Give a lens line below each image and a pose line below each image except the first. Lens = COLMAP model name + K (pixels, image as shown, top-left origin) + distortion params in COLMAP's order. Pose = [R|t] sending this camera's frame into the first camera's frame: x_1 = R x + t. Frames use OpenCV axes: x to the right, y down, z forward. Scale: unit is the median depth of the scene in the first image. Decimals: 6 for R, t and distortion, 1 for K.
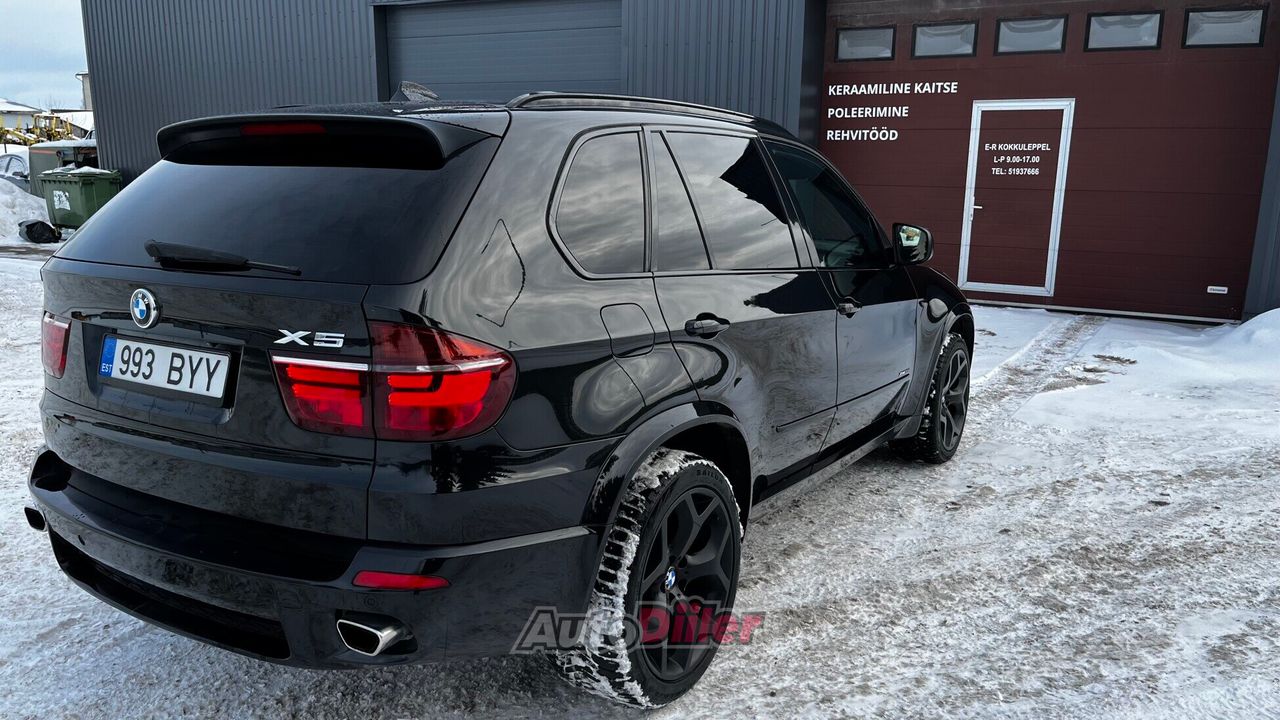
lens RADIAL K [[955.2, 0, 635.1], [0, 955.2, 370.1], [0, 0, 1]] dist [0.031246, -0.012875]
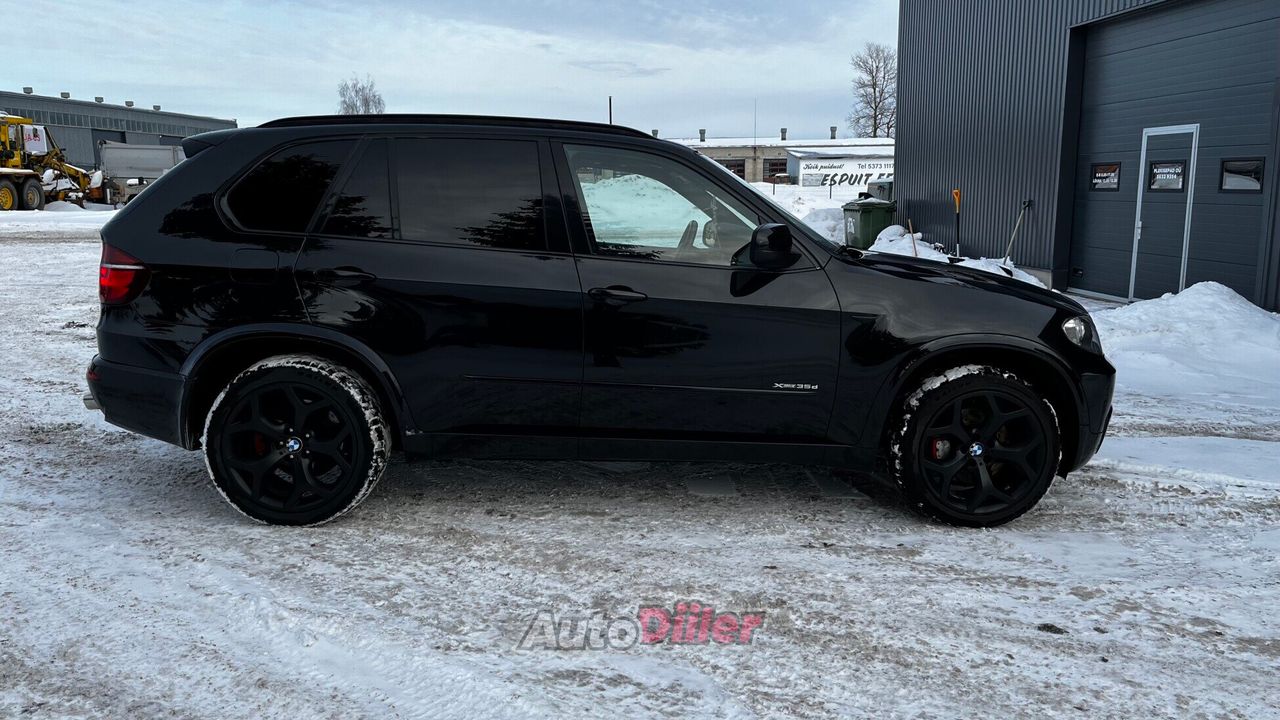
lens RADIAL K [[955.2, 0, 635.0], [0, 955.2, 360.1], [0, 0, 1]] dist [0.031246, -0.012875]
pose [[0.586368, 0.130932, -0.799393, 0.326046], [-0.169541, 0.984830, 0.036944, -0.010368], [0.792104, 0.113868, 0.599671, 0.115831]]
